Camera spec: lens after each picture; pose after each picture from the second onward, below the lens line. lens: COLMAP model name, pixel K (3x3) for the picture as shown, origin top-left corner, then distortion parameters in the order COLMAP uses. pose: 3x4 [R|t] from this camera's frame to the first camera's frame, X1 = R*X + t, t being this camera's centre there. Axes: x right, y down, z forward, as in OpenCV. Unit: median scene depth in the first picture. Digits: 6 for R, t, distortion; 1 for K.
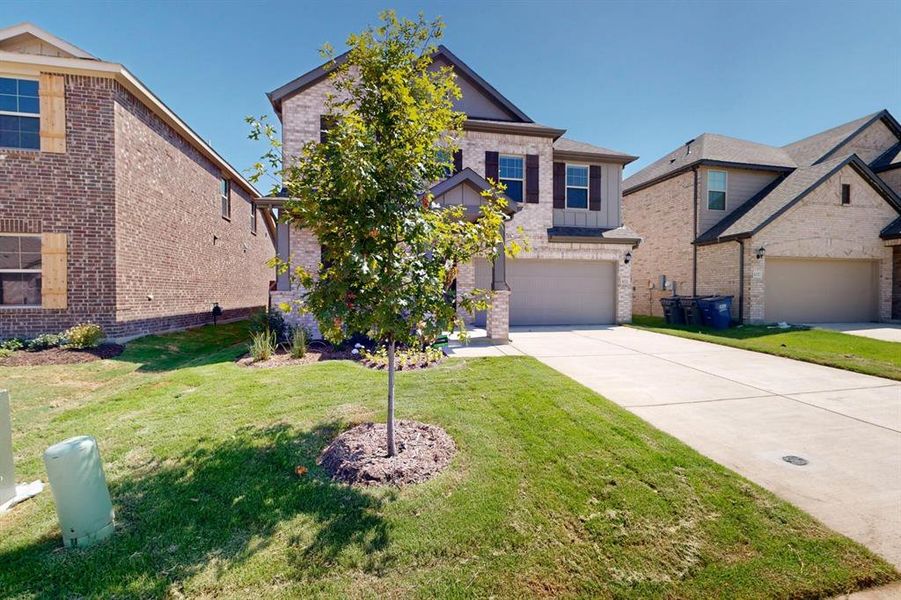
lens RADIAL K [[391.8, 0, 450.5], [0, 391.8, 300.0], [0, 0, 1]] dist [0.000498, -0.000255]
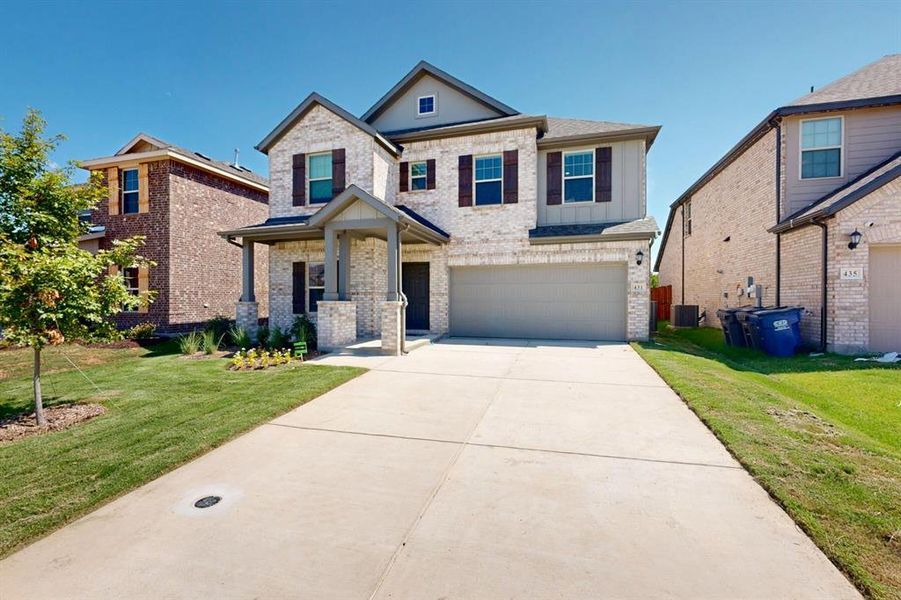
lens RADIAL K [[391.8, 0, 450.5], [0, 391.8, 300.0], [0, 0, 1]] dist [0.000498, -0.000255]
pose [[0.878301, -0.000451, -0.478108, 0.511915], [-0.006592, 0.999893, -0.013053, -0.010645], [0.478063, 0.014616, 0.878204, 0.137510]]
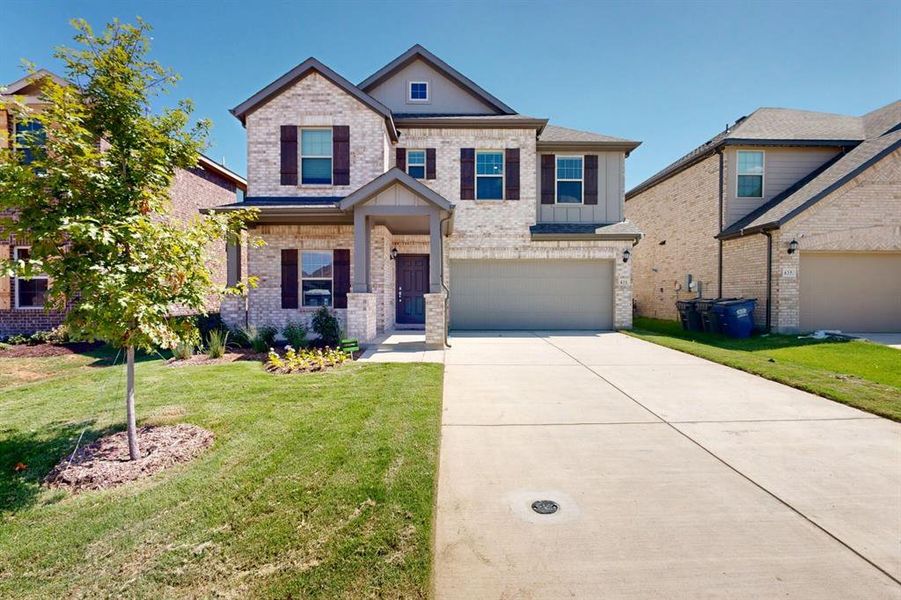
lens RADIAL K [[391.8, 0, 450.5], [0, 391.8, 300.0], [0, 0, 1]] dist [0.000498, -0.000255]
pose [[0.980563, 0.001424, -0.196201, 0.243487], [-0.002303, 0.999988, -0.004249, -0.002725], [0.196193, 0.004619, 0.980554, 0.050242]]
